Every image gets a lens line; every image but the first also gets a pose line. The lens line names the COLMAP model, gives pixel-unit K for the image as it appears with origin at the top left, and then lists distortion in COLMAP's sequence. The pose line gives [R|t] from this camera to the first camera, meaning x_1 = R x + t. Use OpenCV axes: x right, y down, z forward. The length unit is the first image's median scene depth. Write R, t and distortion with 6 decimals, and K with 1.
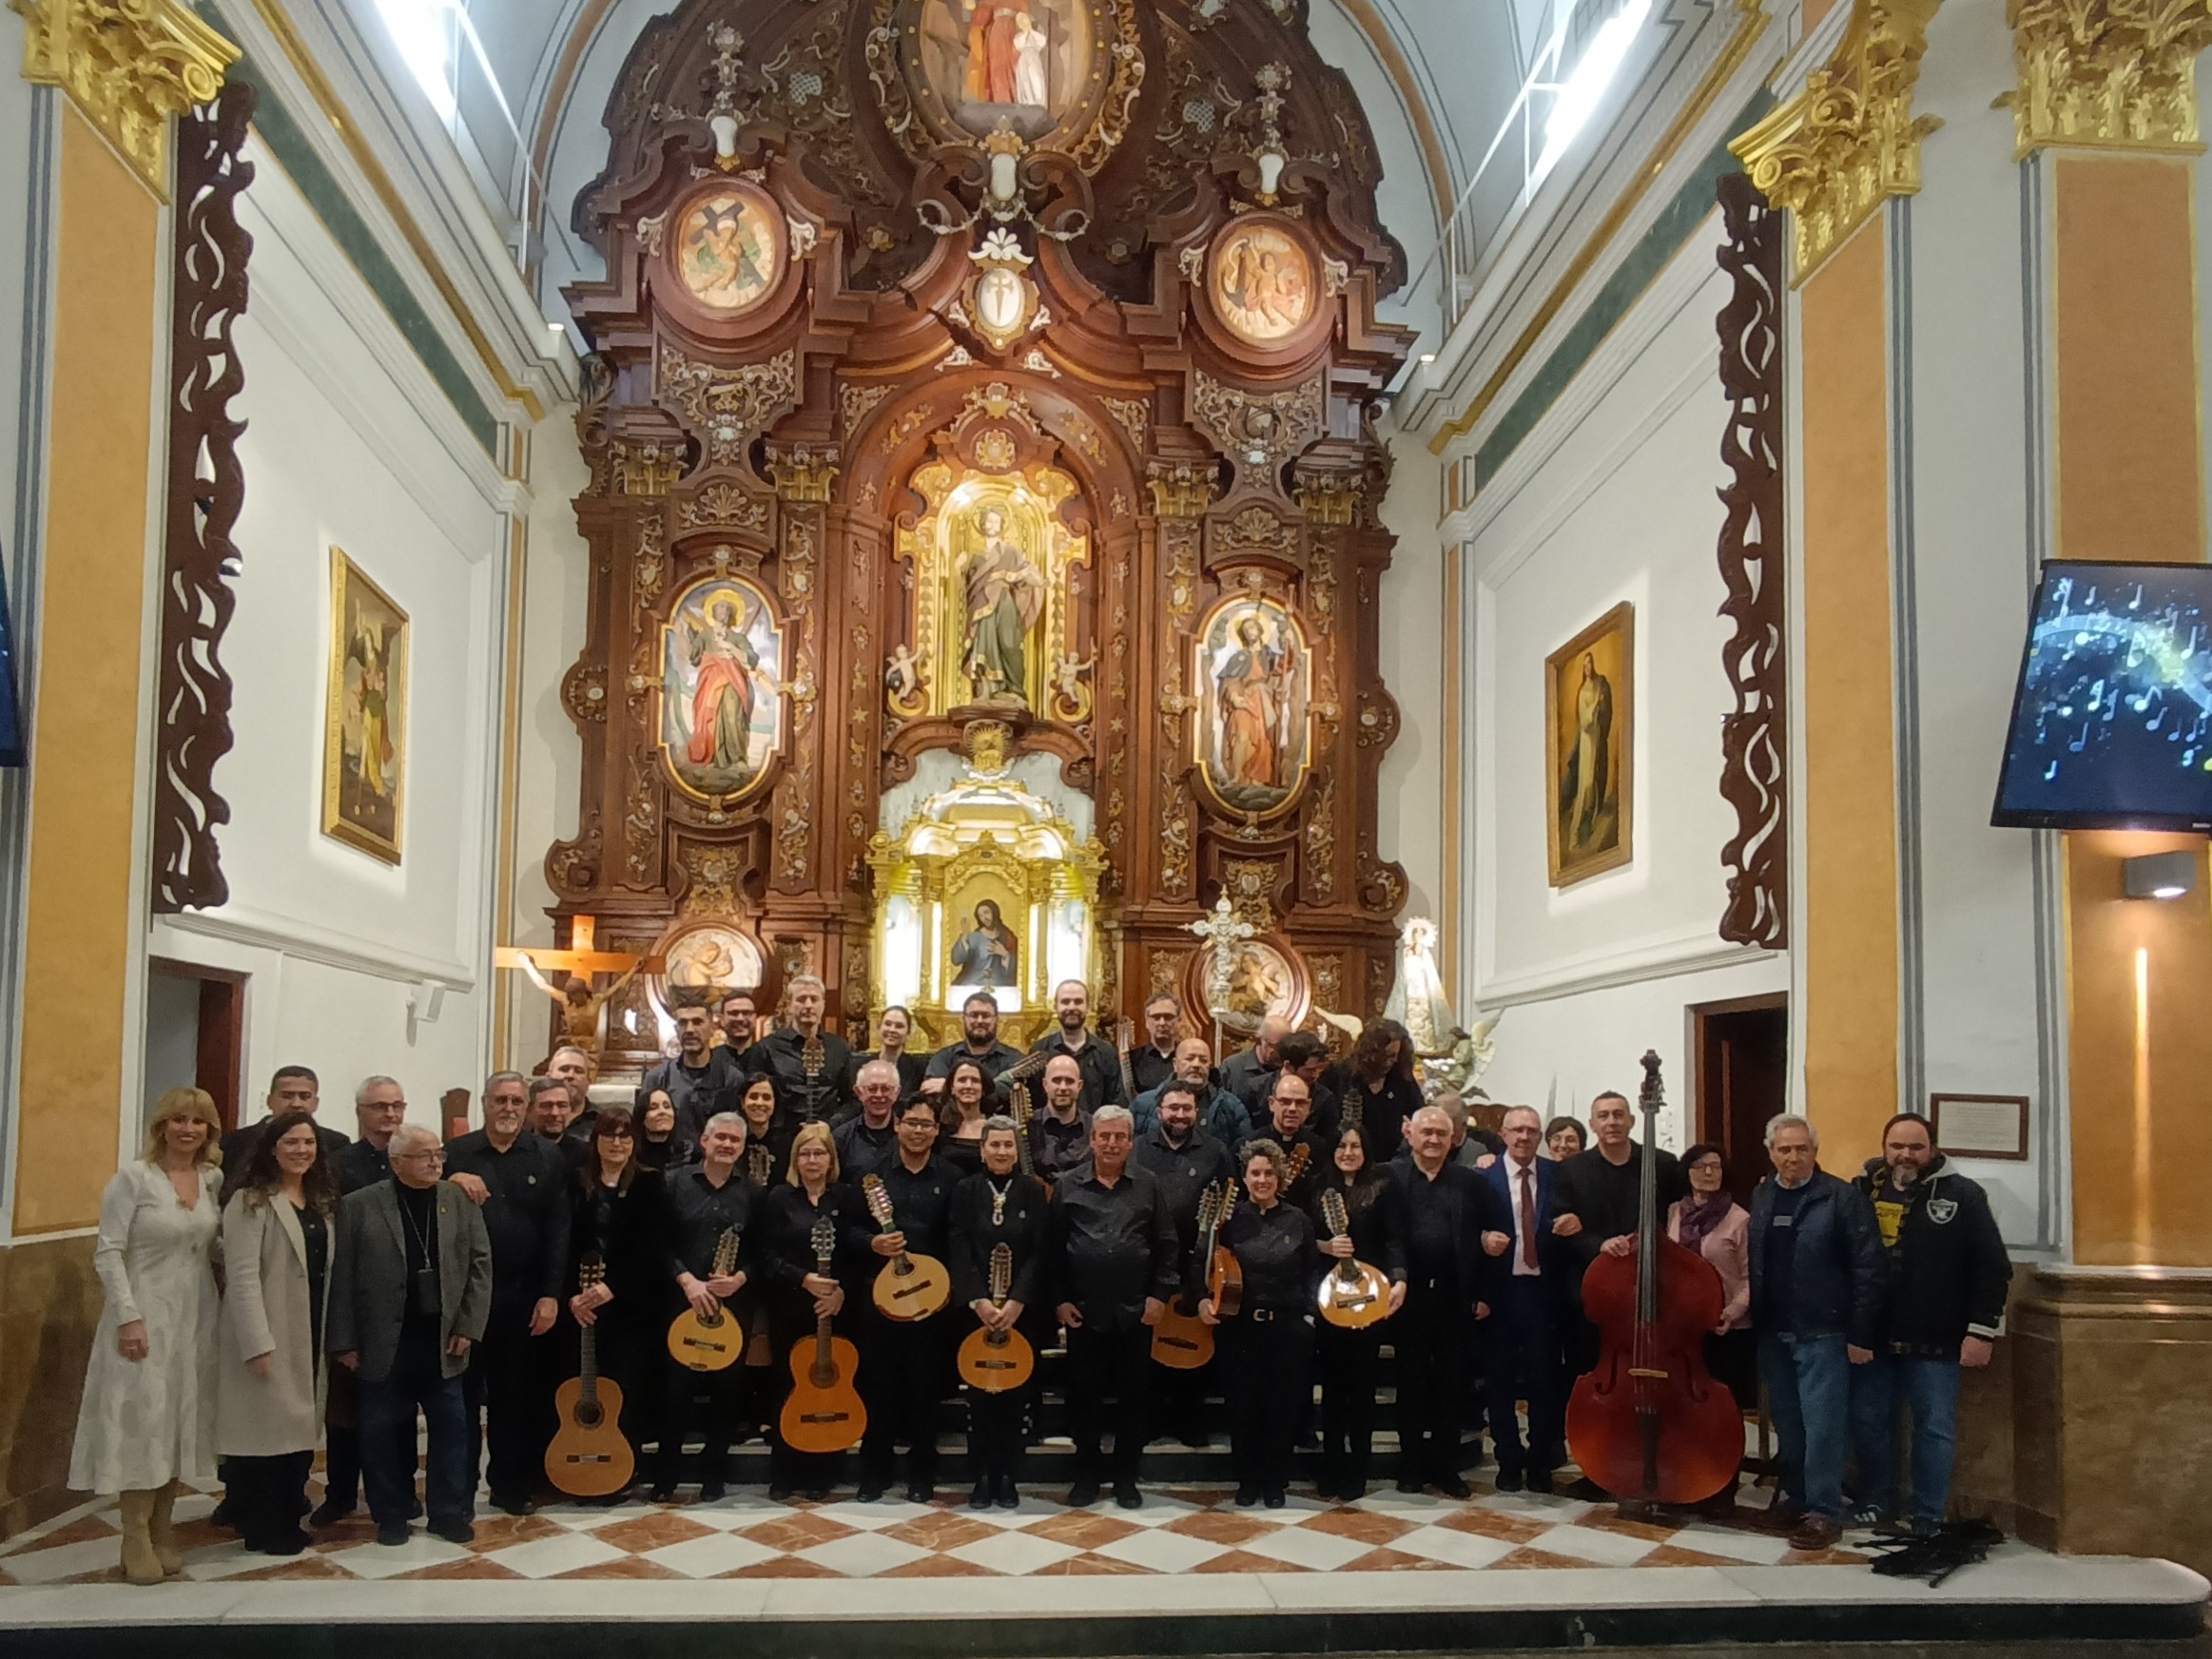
lens RADIAL K [[1425.3, 0, 1069.5], [0, 1425.3, 1039.0], [0, 0, 1]] dist [-0.009885, -0.000849]
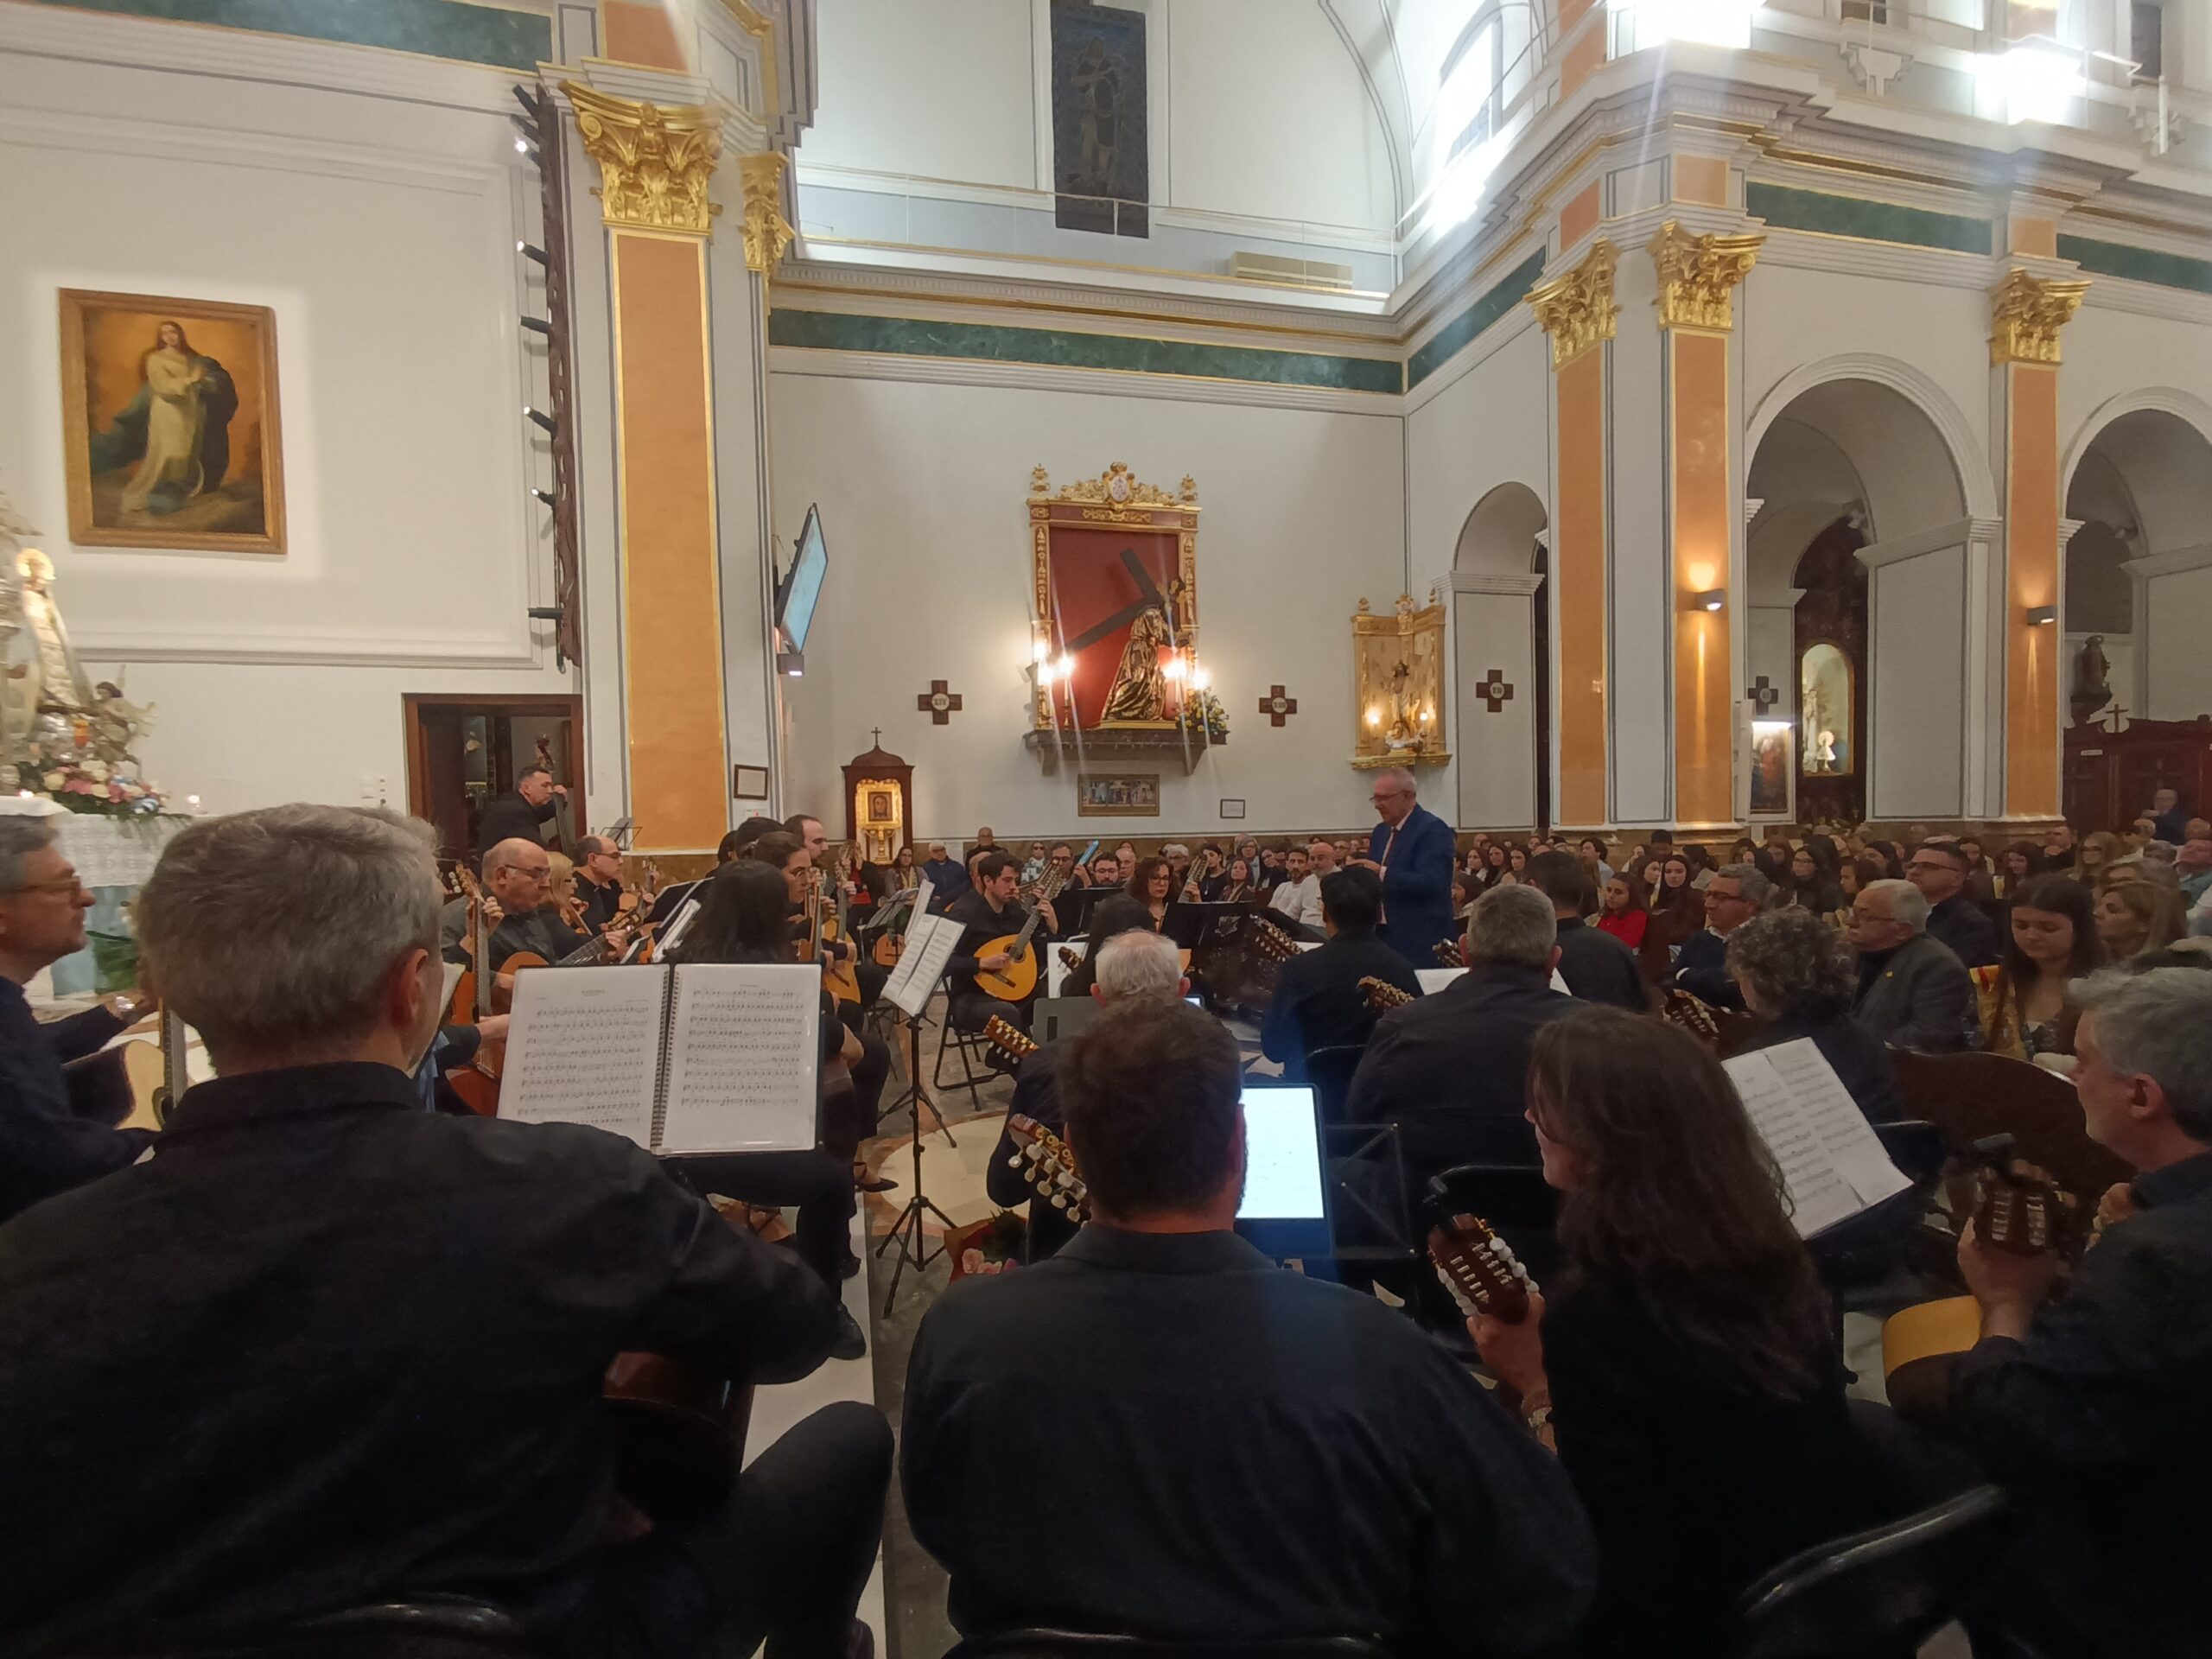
lens RADIAL K [[1018.6, 0, 1100.3], [0, 1018.6, 851.2], [0, 0, 1]] dist [-0.012630, 0.018526]
pose [[-0.171931, -0.039668, 0.984310, -0.392542], [-0.030607, 0.998922, 0.034911, 0.046037], [-0.984633, -0.024124, -0.172959, 0.390849]]
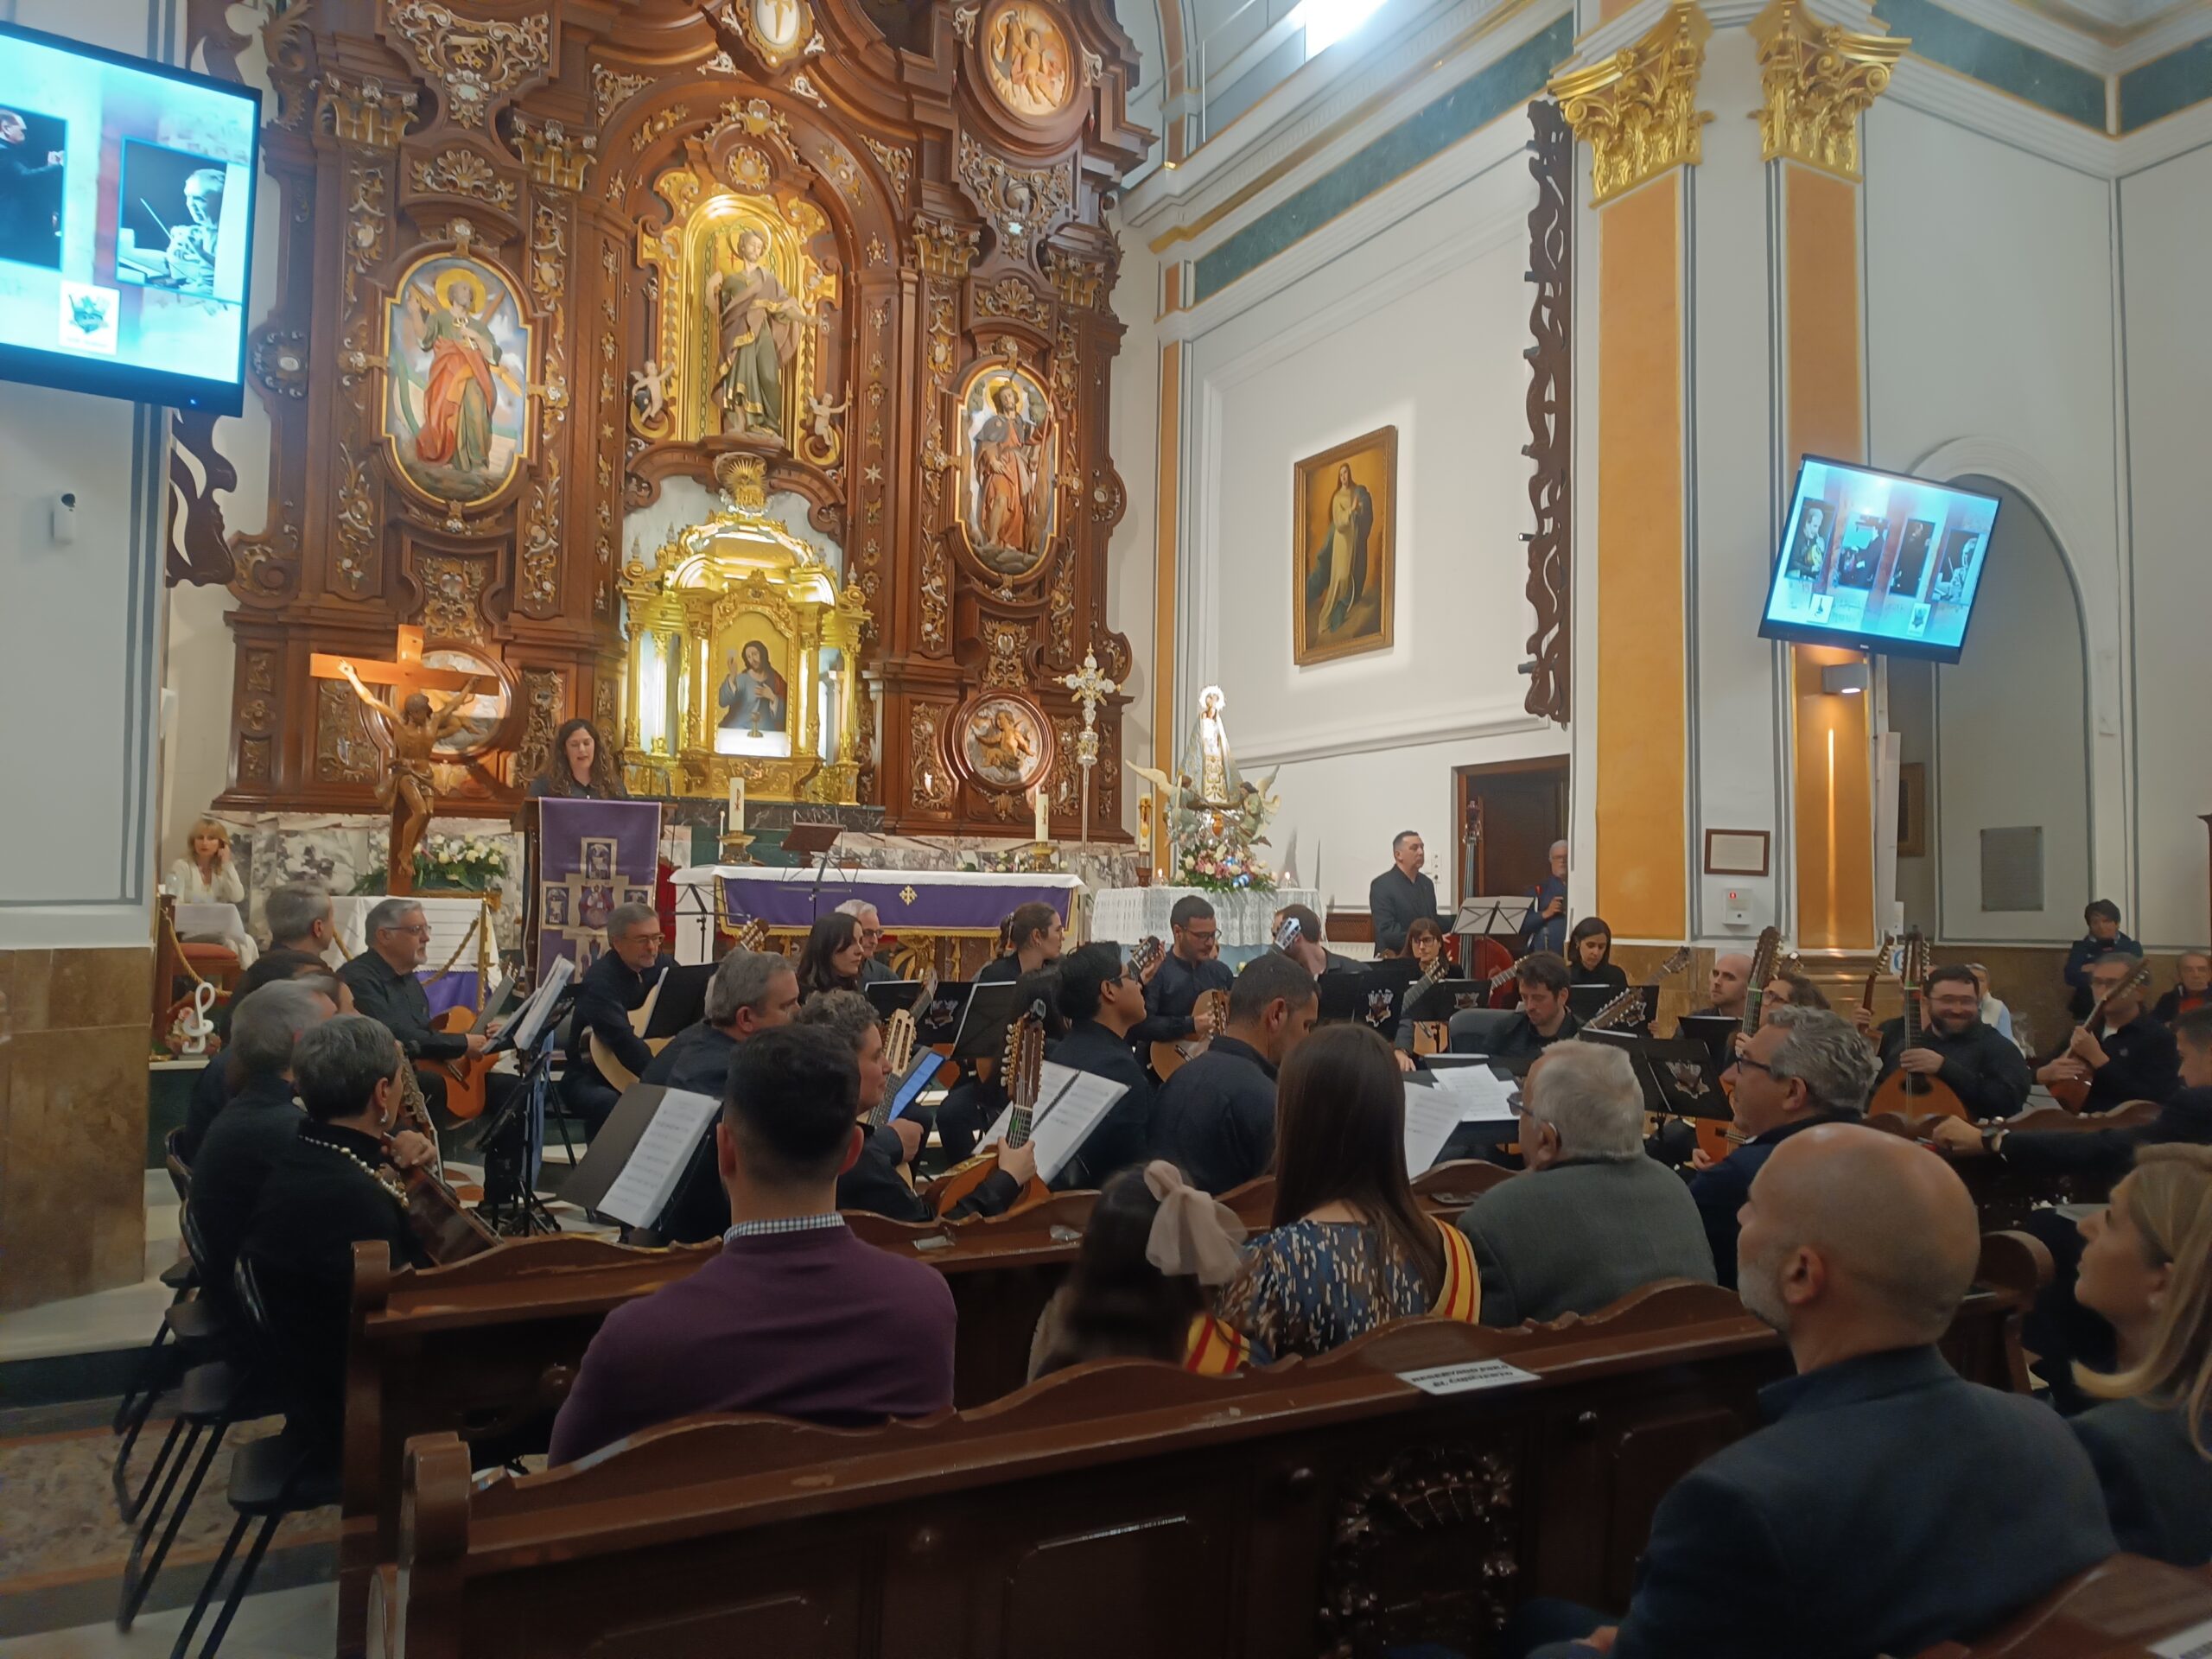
lens RADIAL K [[1593.7, 0, 1108.8], [0, 1593.7, 817.0], [0, 0, 1]] dist [0.070688, -0.058439]
pose [[0.906692, 0.023731, 0.421125, -0.291760], [-0.020543, 0.999716, -0.012105, 0.029549], [-0.421293, 0.002324, 0.906922, -0.083860]]
